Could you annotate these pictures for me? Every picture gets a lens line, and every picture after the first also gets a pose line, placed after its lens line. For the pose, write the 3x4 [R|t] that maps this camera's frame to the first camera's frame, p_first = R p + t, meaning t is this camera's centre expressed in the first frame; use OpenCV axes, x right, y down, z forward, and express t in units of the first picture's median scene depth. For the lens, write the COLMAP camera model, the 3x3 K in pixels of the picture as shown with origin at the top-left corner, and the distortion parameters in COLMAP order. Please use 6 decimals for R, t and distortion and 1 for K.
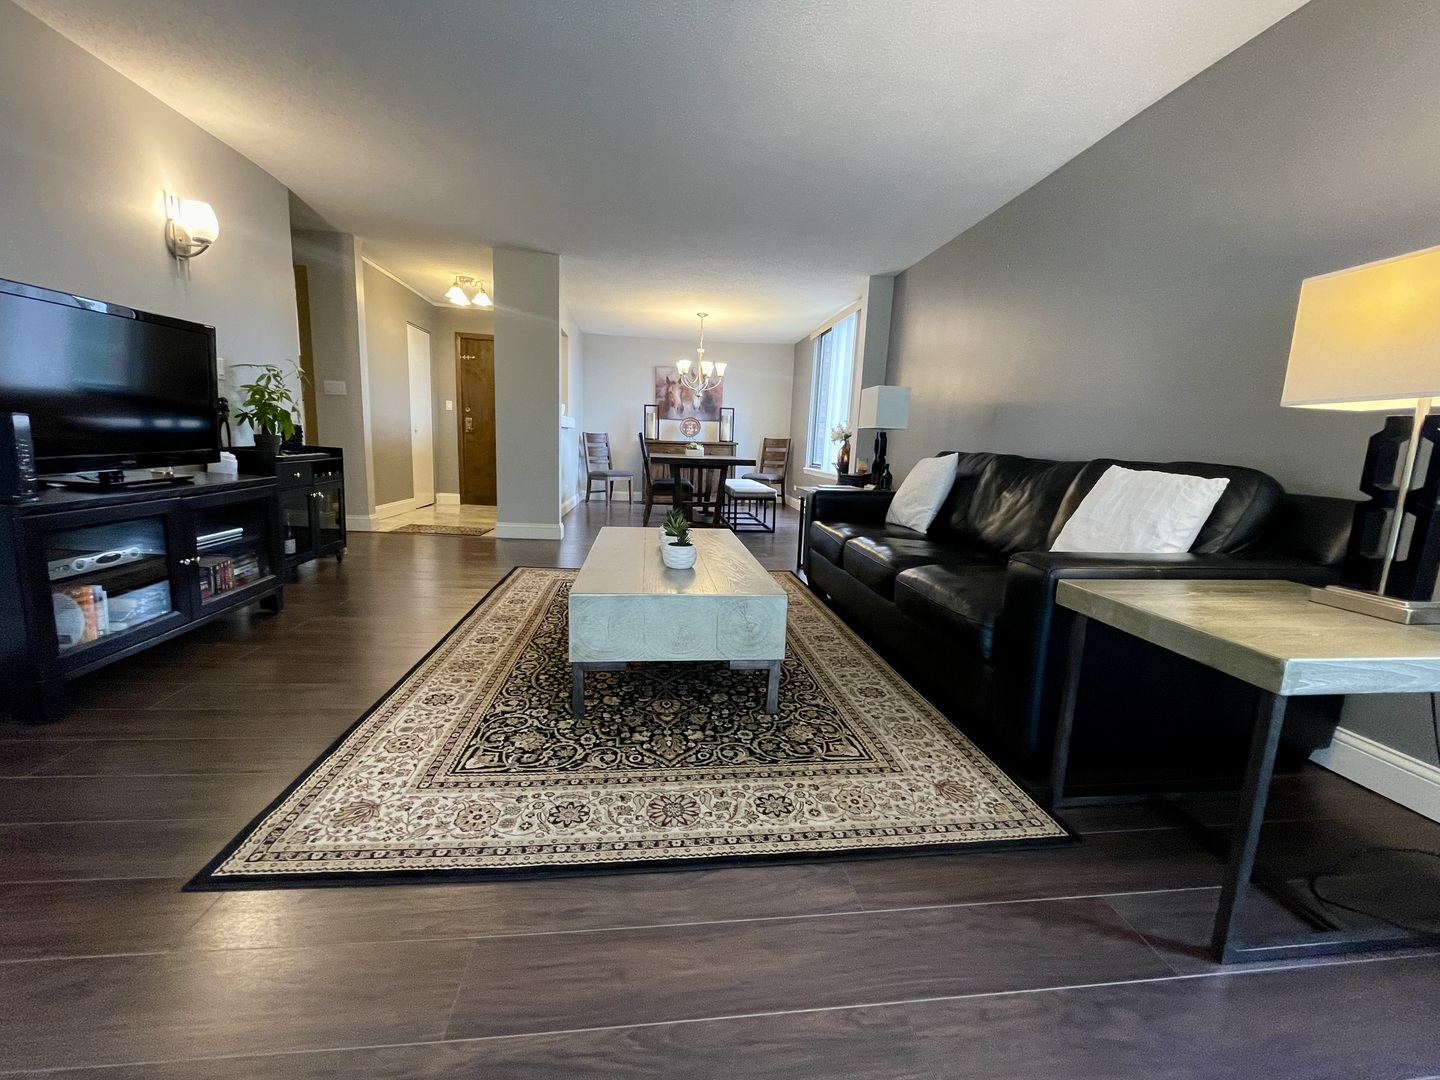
lens RADIAL K [[575.3, 0, 712.3], [0, 575.3, 542.4], [0, 0, 1]] dist [-0.007230, 0.001198]
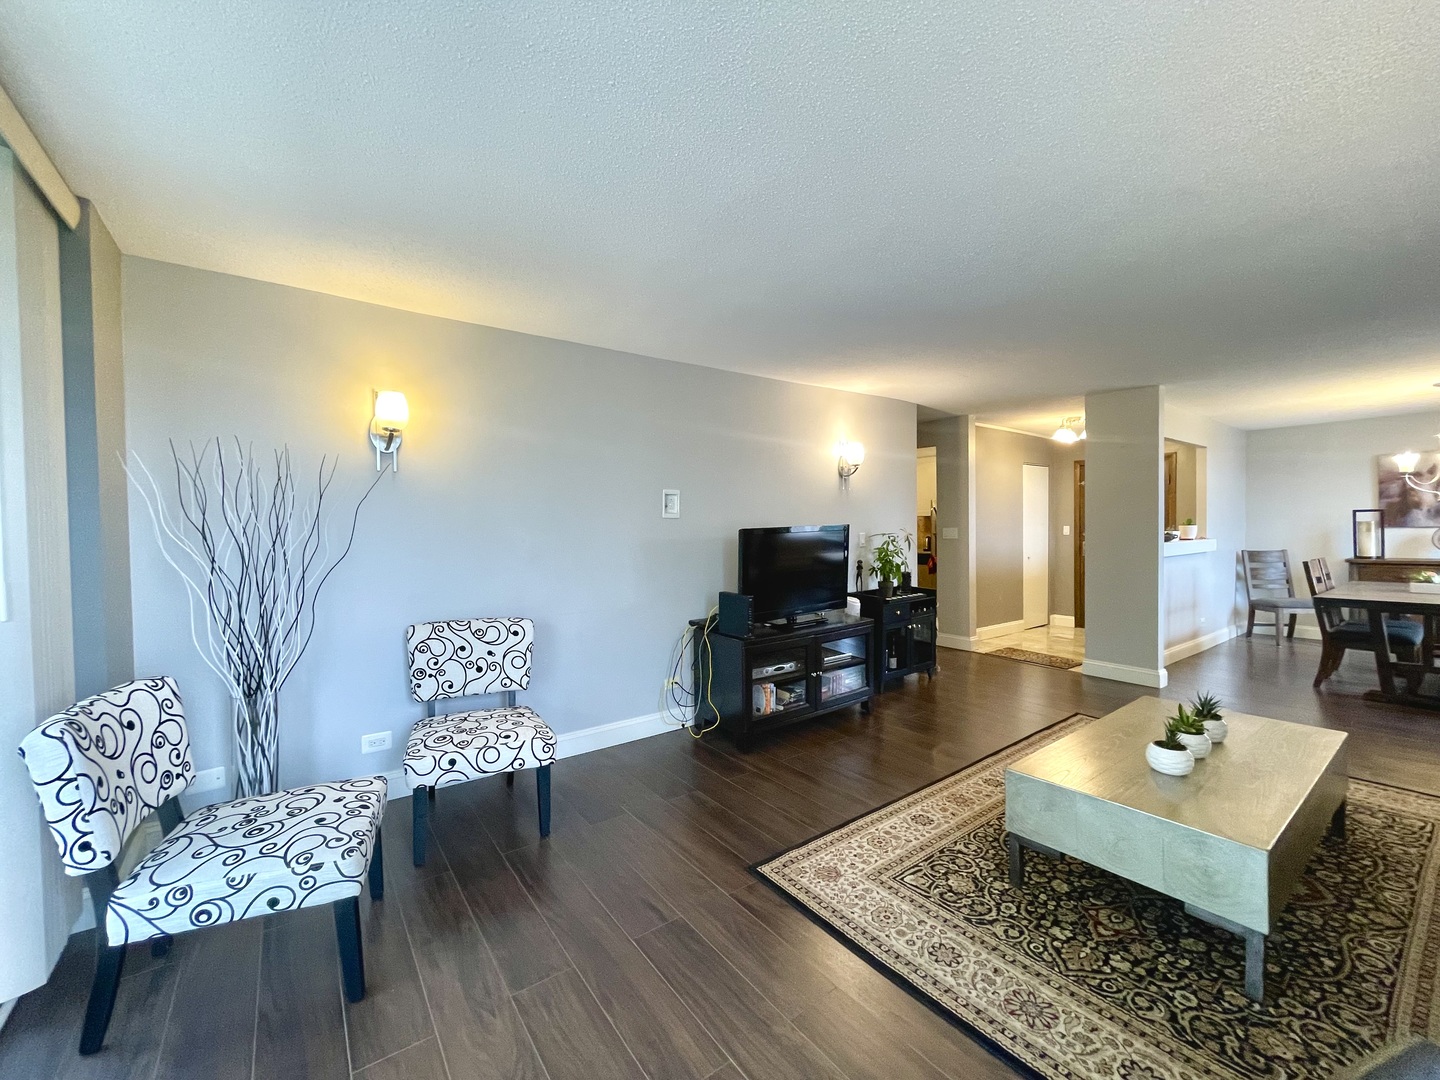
lens RADIAL K [[575.3, 0, 721.6], [0, 575.3, 540.8], [0, 0, 1]] dist [-0.007230, 0.001198]
pose [[0.500031, -0.033303, -0.865367, 0.445442], [-0.112118, 0.988361, -0.102820, -0.166543], [0.858719, 0.148437, 0.490477, -0.110604]]
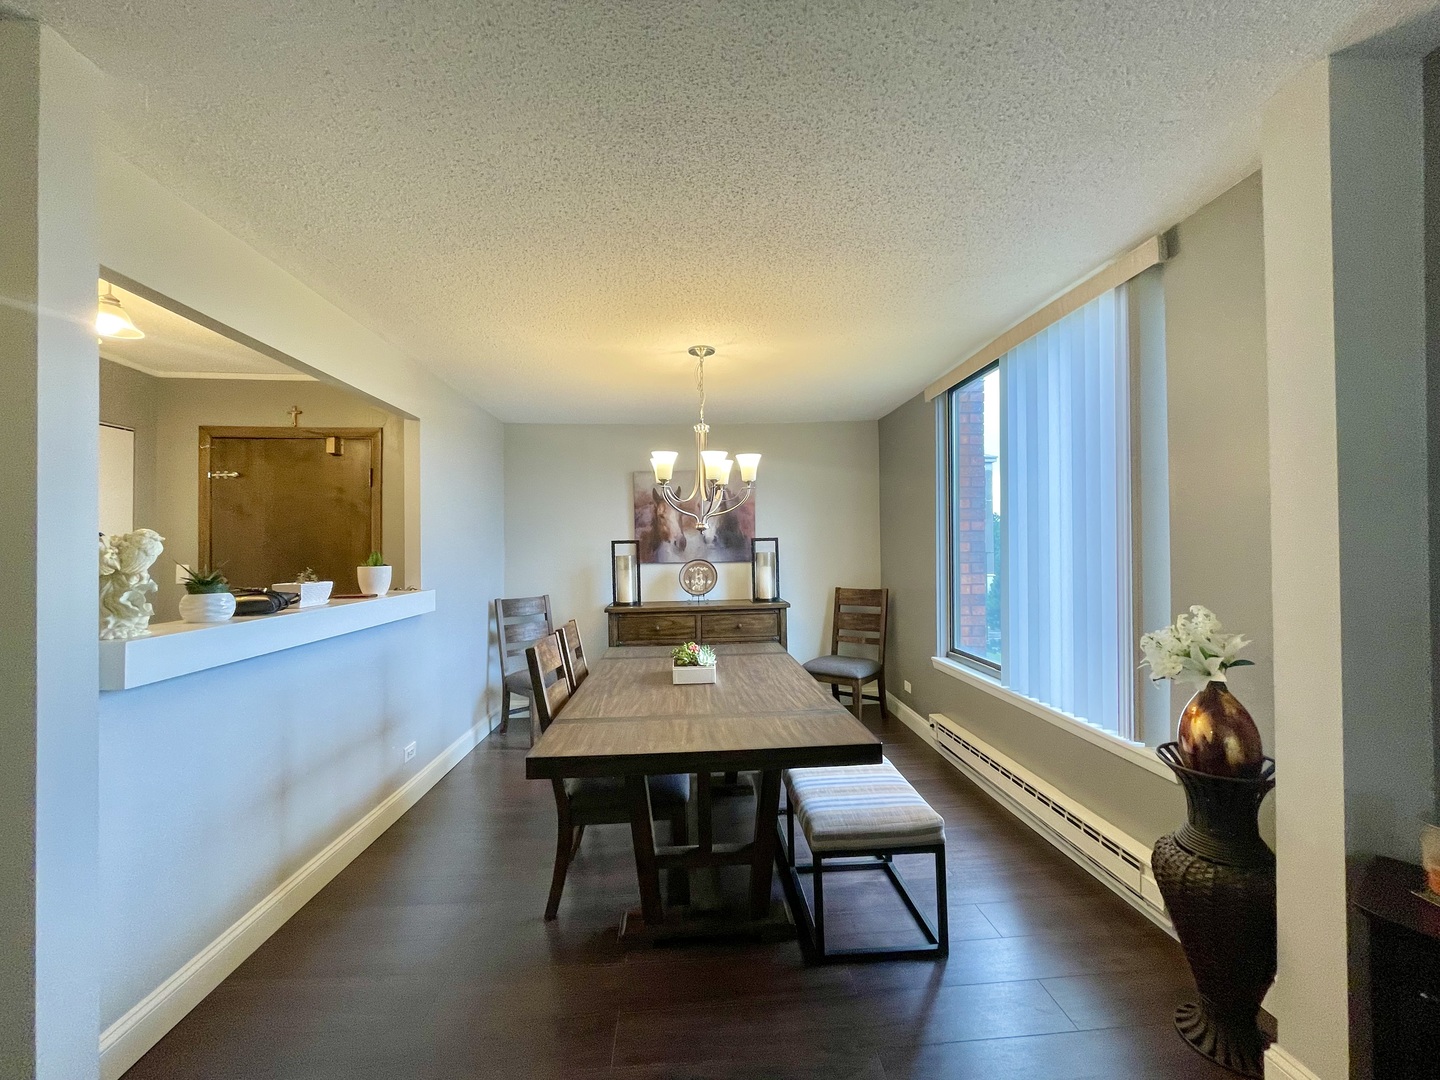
lens RADIAL K [[575.3, 0, 720.2], [0, 575.3, 536.4], [0, 0, 1]] dist [-0.007230, 0.001198]
pose [[0.997830, -0.051171, -0.041425, 0.029057], [0.042286, 0.980390, -0.192478, -0.572913], [0.050462, 0.190309, 0.980426, 2.004176]]
